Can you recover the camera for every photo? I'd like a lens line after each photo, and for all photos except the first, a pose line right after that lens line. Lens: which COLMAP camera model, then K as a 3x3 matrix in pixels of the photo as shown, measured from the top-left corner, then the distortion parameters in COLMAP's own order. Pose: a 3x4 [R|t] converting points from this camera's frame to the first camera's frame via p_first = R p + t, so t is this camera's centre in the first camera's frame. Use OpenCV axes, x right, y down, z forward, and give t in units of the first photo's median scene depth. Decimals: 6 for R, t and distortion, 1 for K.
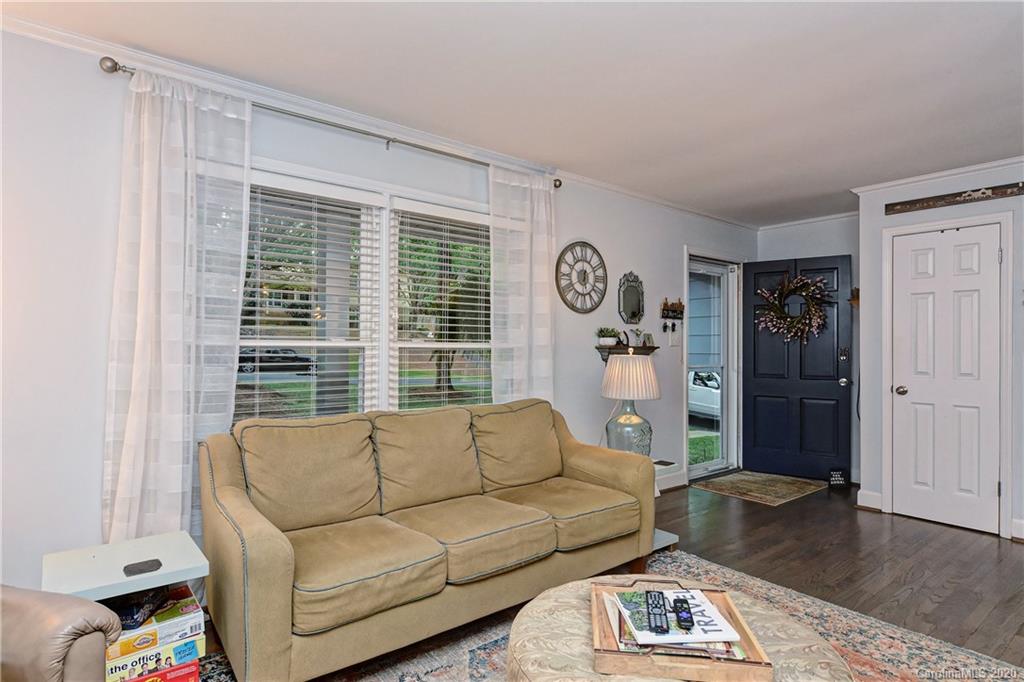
lens RADIAL K [[557.4, 0, 515.2], [0, 557.4, 339.4], [0, 0, 1]] dist [0.003415, -0.000490]
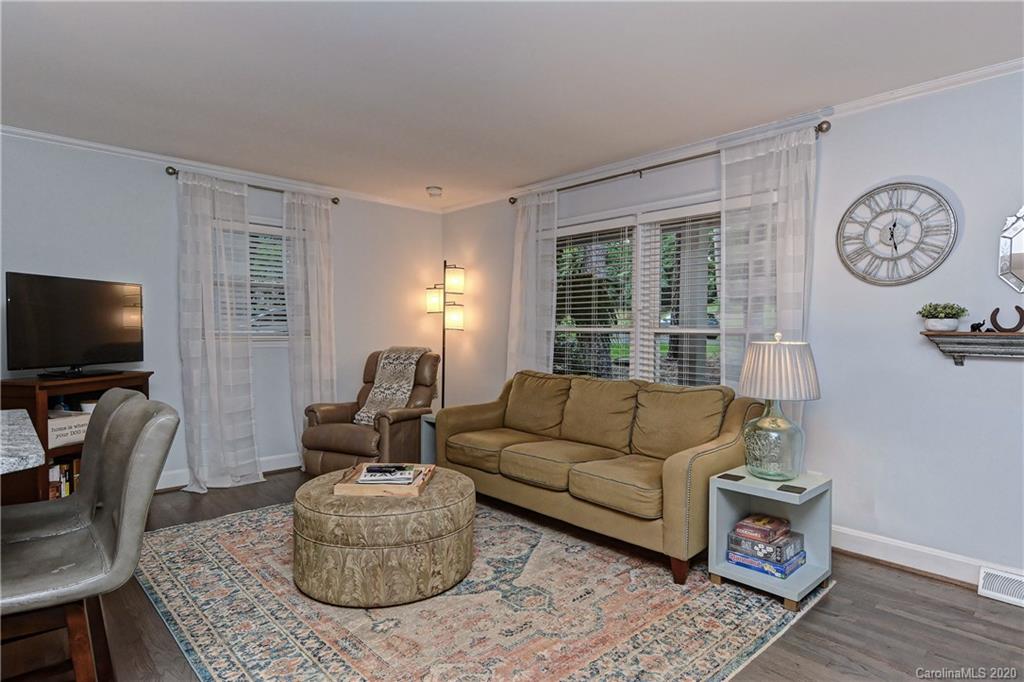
lens RADIAL K [[557.4, 0, 512.3], [0, 557.4, 345.0], [0, 0, 1]] dist [0.003415, -0.000490]
pose [[0.053407, 0.017946, -0.998412, 0.818653], [-0.006595, 0.999823, 0.017618, 0.019070], [0.998551, 0.005644, 0.053515, 0.497354]]
